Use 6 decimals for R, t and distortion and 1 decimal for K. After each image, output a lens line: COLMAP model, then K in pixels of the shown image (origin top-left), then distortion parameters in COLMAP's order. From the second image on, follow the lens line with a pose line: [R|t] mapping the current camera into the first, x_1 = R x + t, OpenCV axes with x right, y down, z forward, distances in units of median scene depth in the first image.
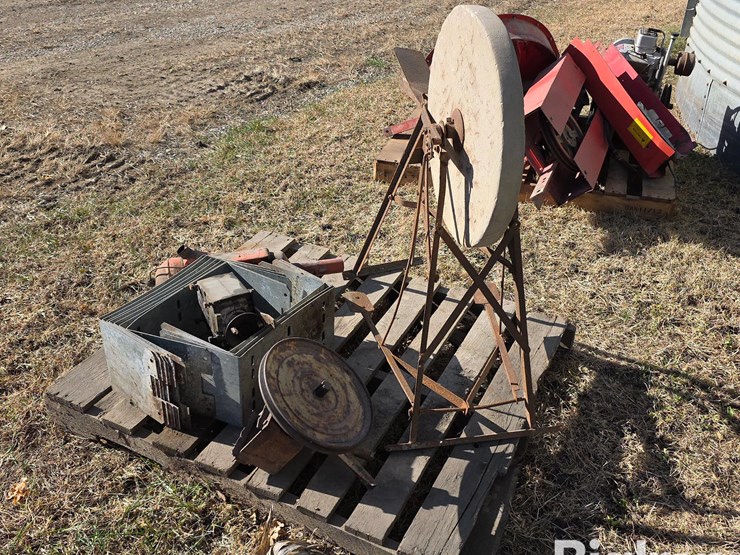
lens RADIAL K [[793.9, 0, 395.4], [0, 793.9, 273.6], [0, 0, 1]] dist [0.047490, 0.000000]
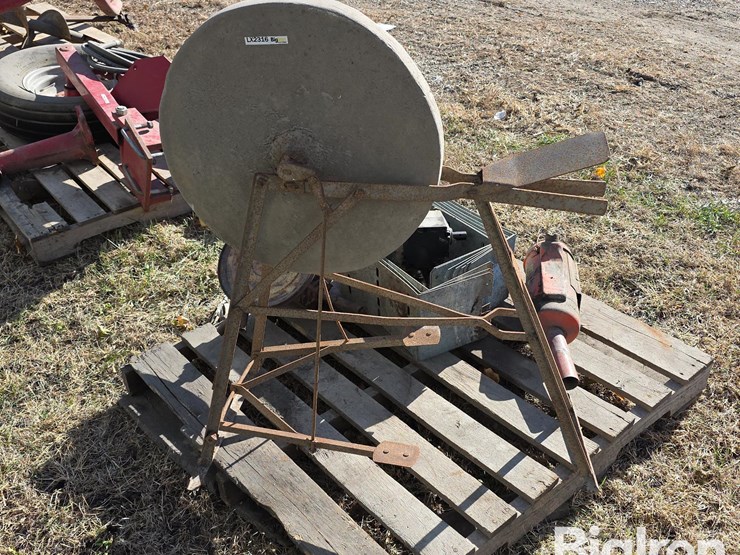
lens RADIAL K [[741.5, 0, 371.1], [0, 741.5, 279.3], [0, 0, 1]] dist [0.047079, 0.000000]
pose [[-0.421597, 0.478754, -0.770098, 0.663905], [-0.460612, 0.618471, 0.636656, -0.571371], [0.781085, 0.623128, -0.040226, 1.096715]]
